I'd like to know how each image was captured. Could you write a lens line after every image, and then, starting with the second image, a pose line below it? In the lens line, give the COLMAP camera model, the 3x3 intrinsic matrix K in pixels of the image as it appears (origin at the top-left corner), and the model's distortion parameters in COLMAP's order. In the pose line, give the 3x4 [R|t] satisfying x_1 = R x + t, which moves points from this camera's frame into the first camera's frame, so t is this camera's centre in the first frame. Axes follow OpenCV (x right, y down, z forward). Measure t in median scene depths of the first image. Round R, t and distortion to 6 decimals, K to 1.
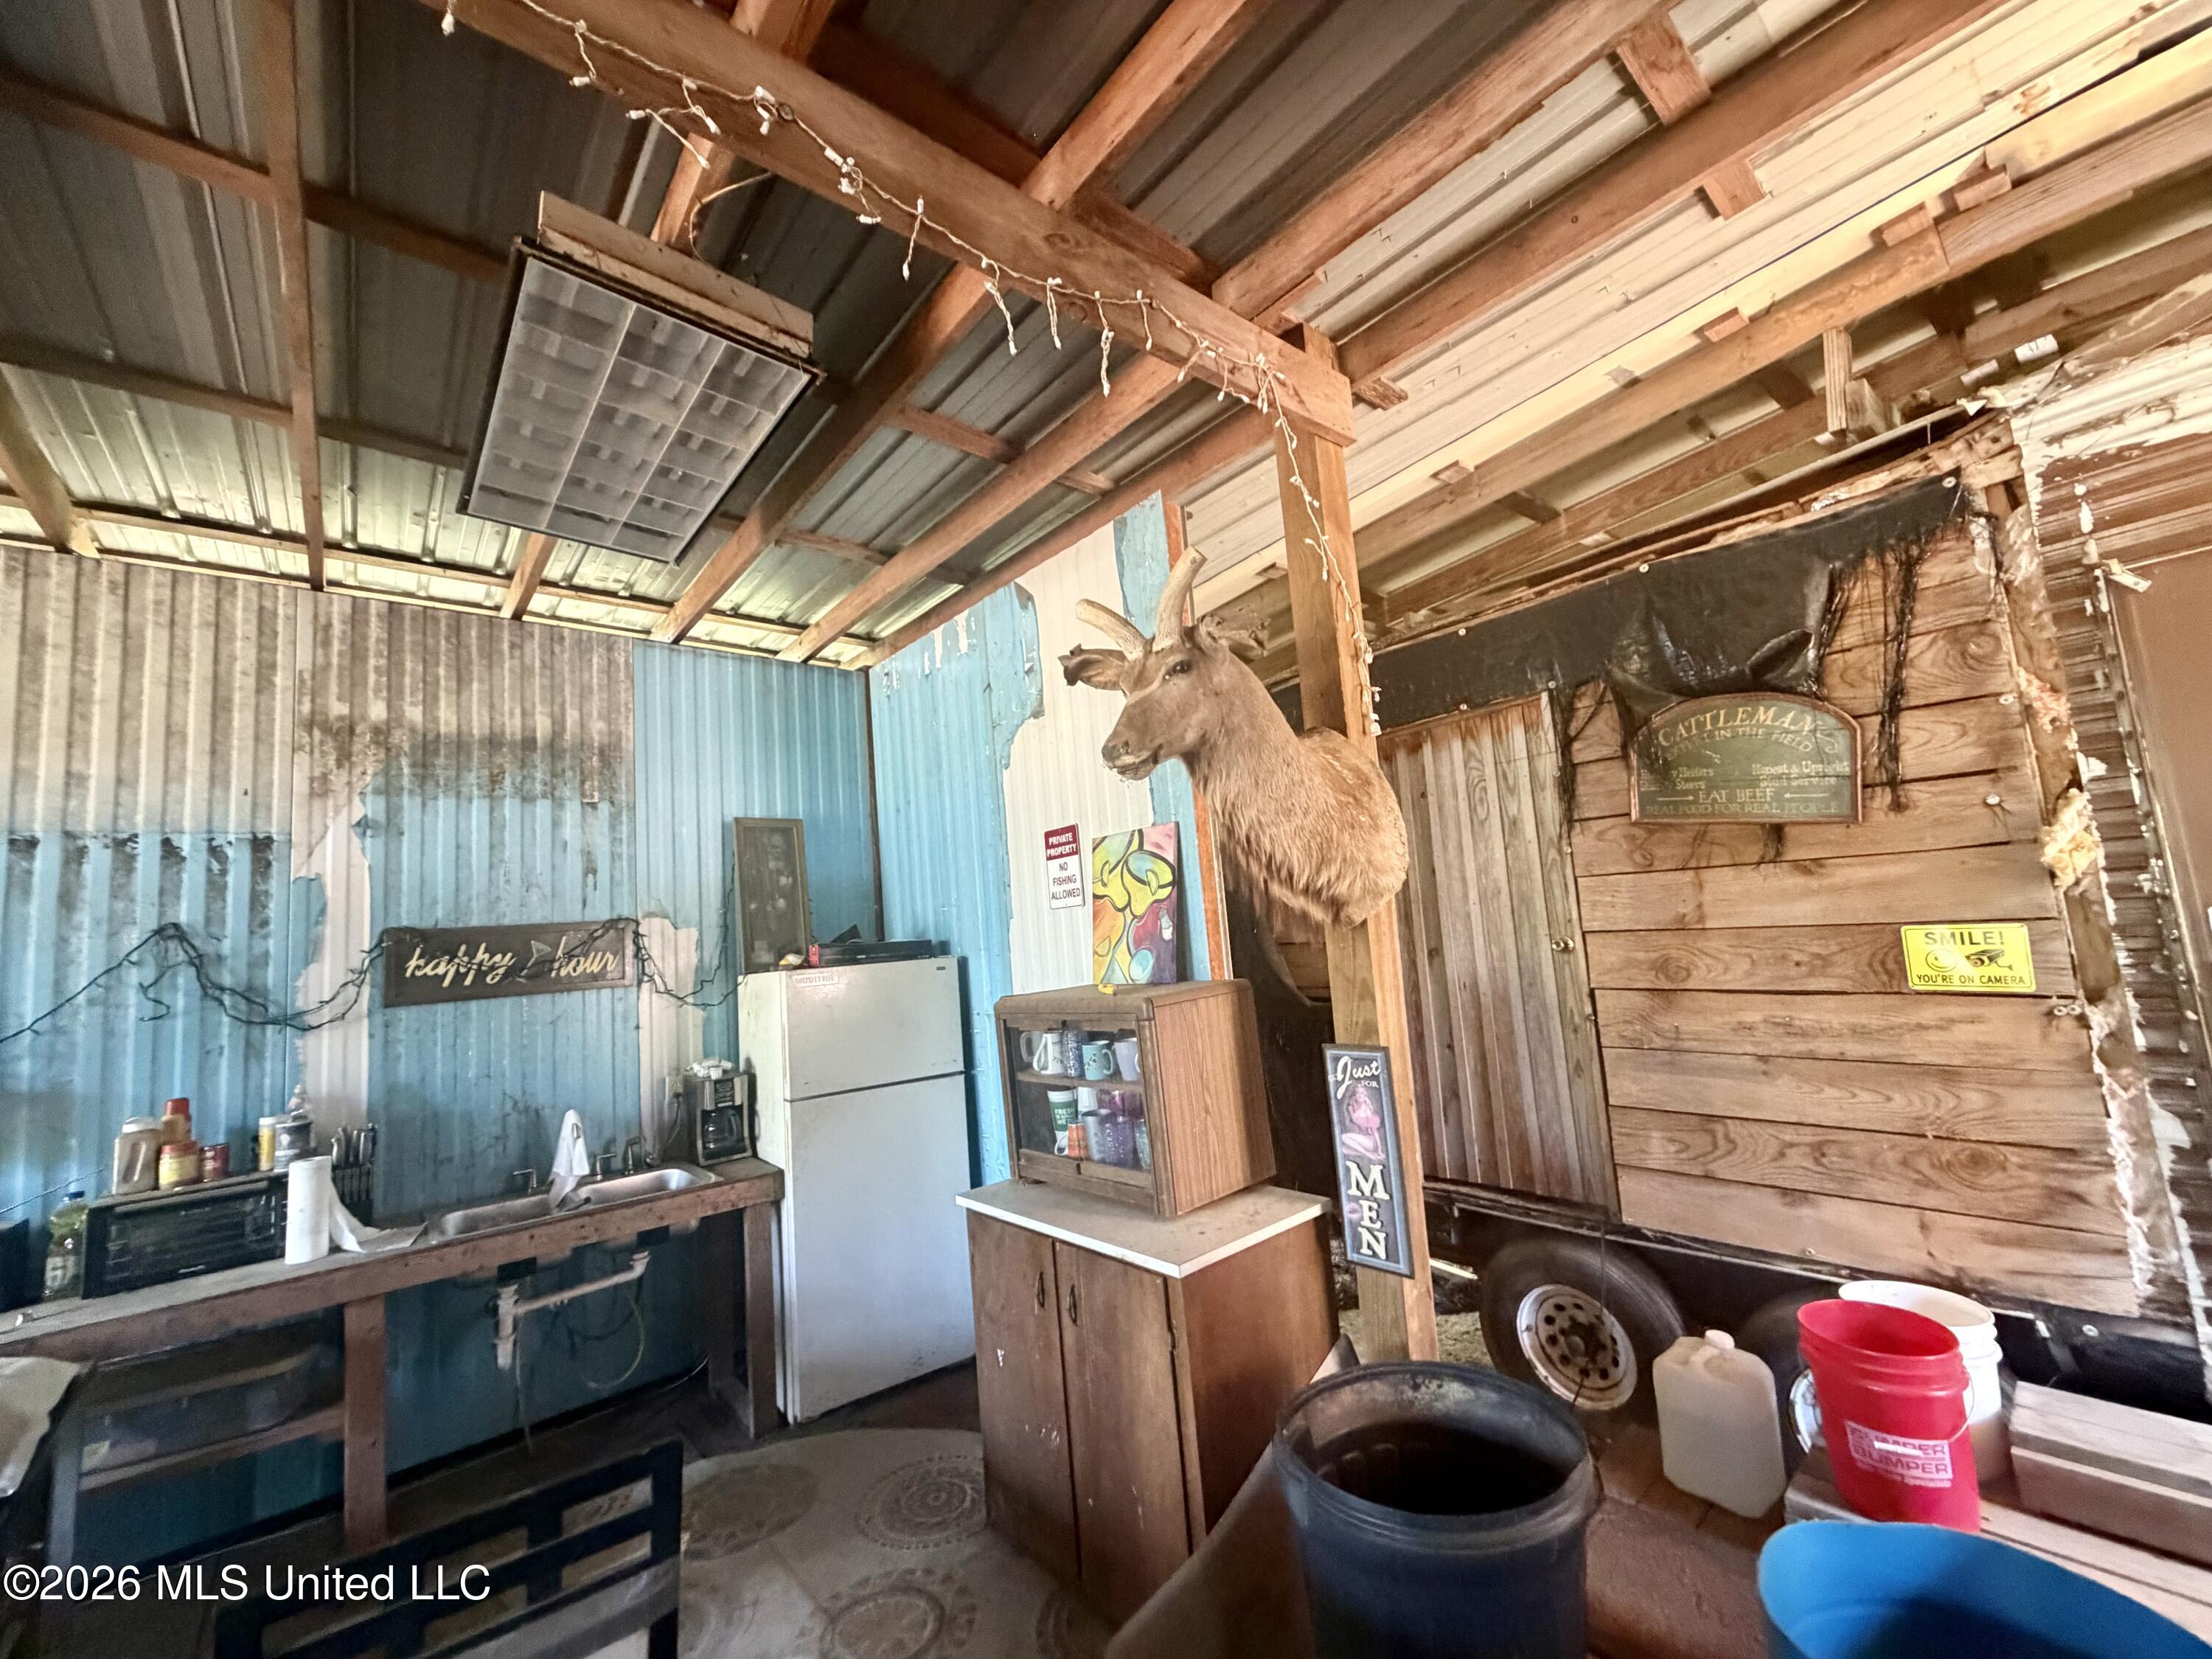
lens RADIAL K [[885.9, 0, 1104.9], [0, 885.9, 836.3], [0, 0, 1]] dist [-0.000970, 0.000236]
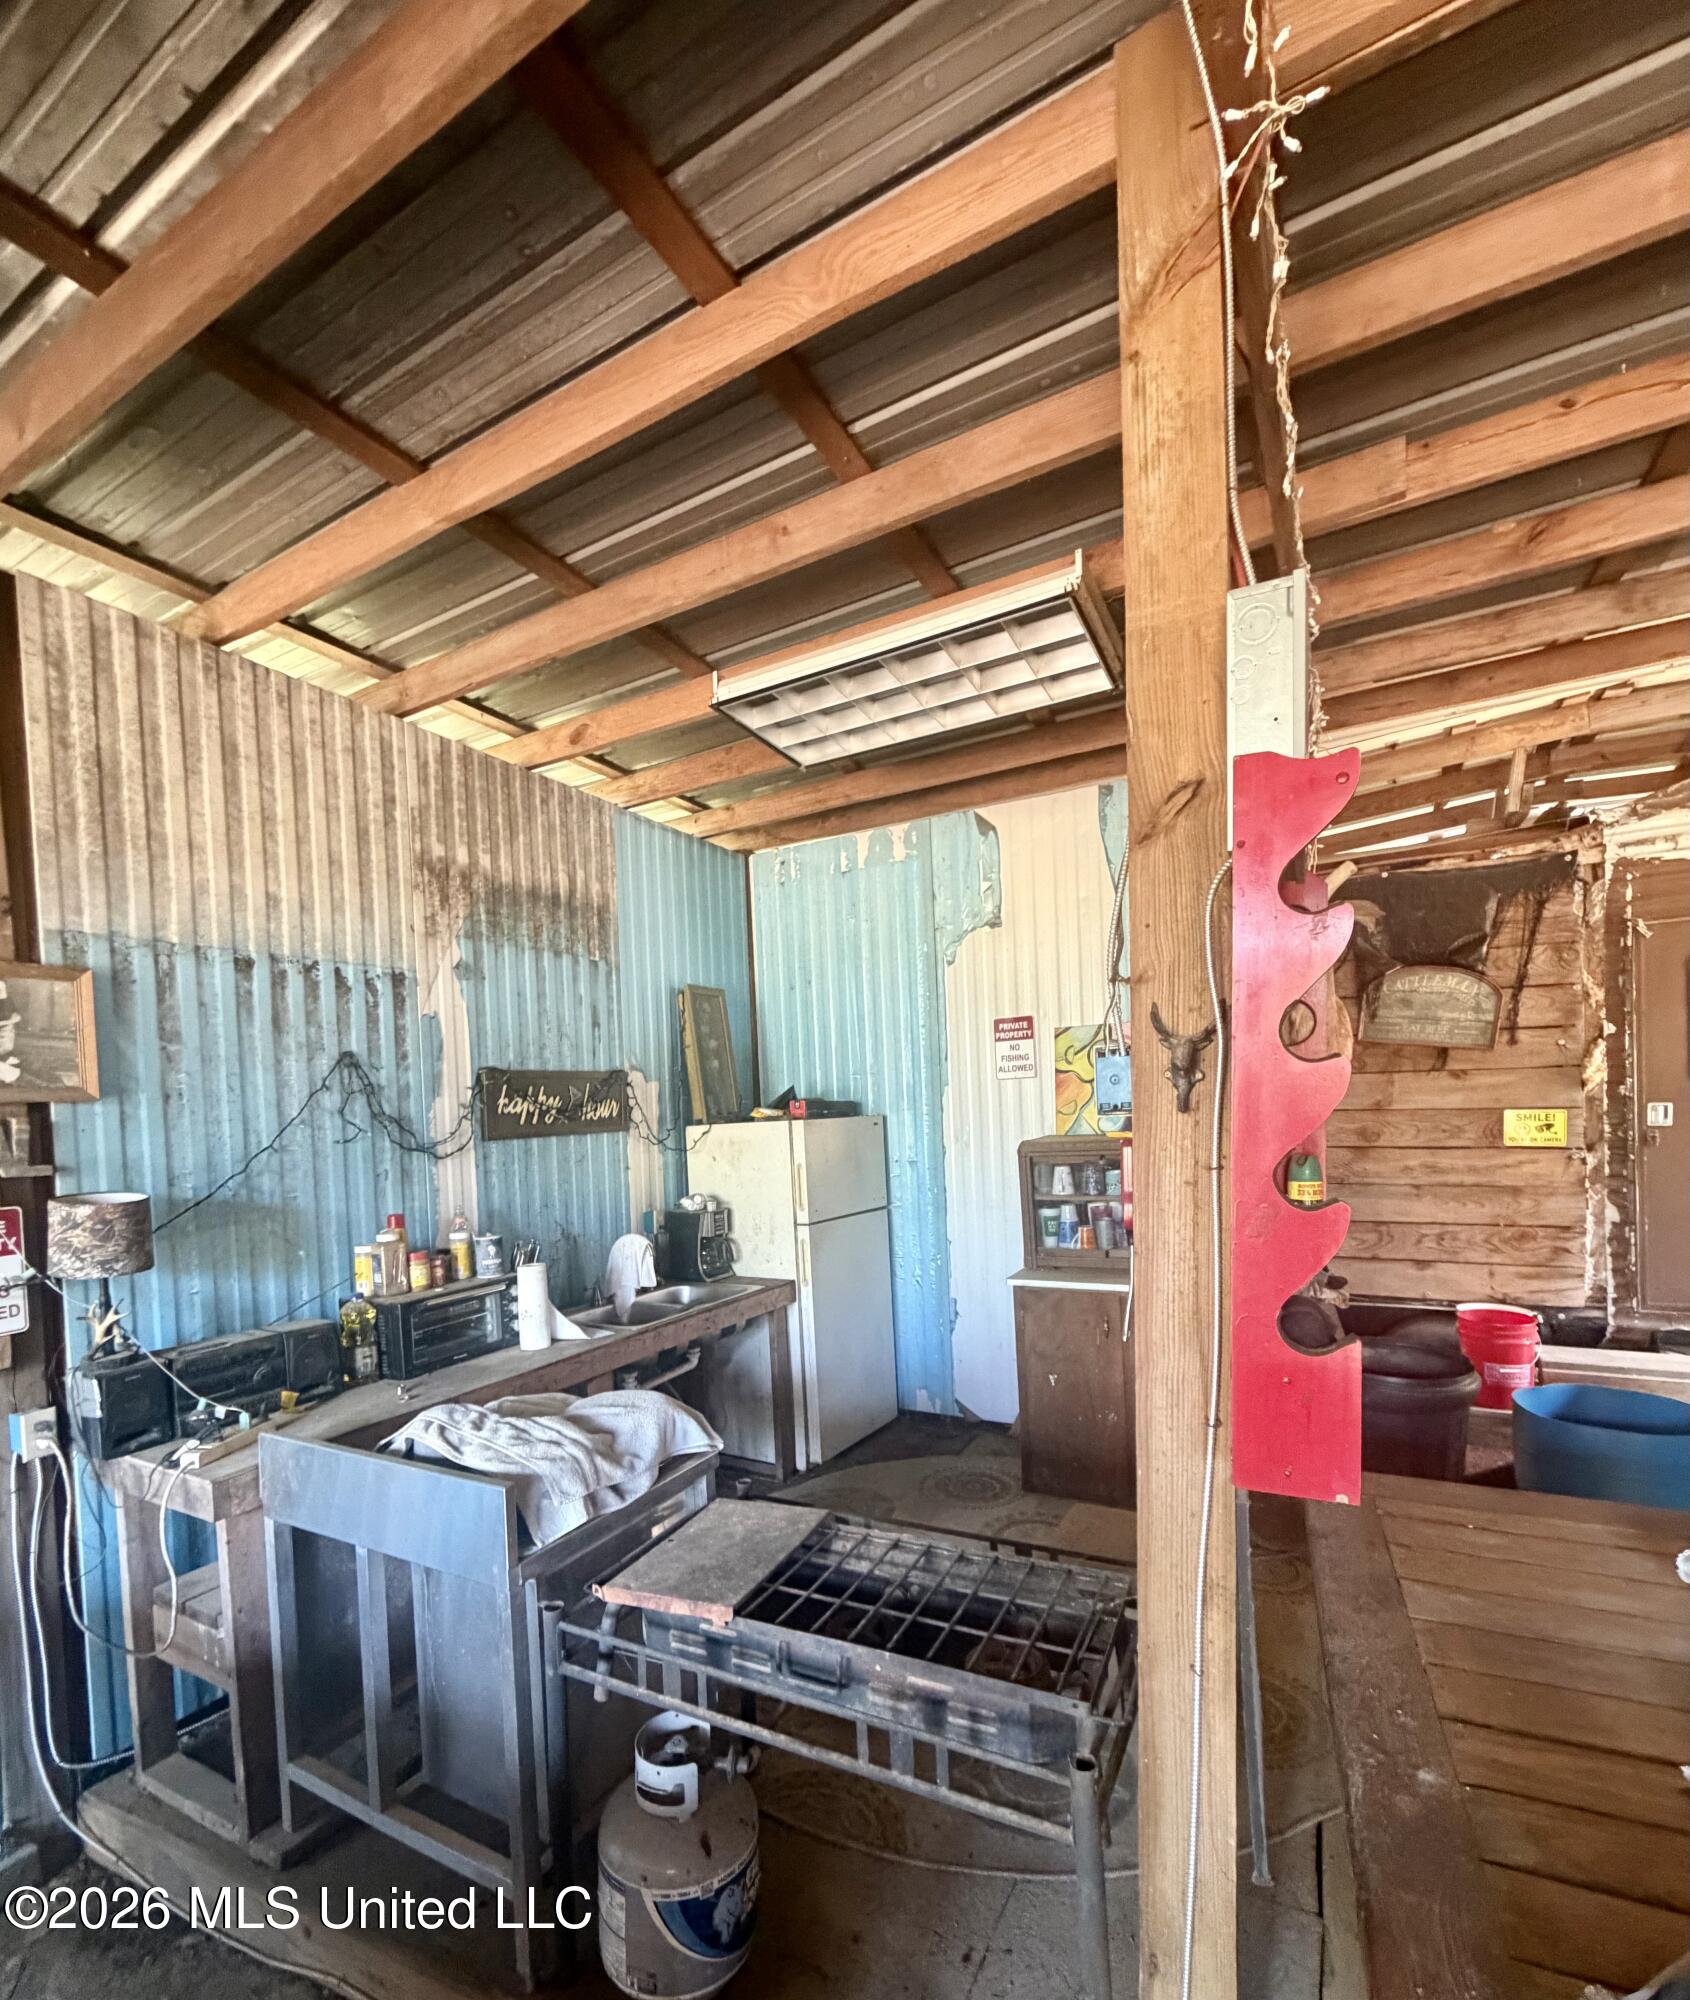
lens RADIAL K [[906.5, 0, 852.0], [0, 906.5, 1140.5], [0, 0, 1]] dist [0.000701, 0.000486]
pose [[0.931872, 0.022237, 0.362104, -0.893506], [-0.069007, 0.990761, 0.116747, 0.037004], [-0.356163, -0.133782, 0.924798, -0.203344]]
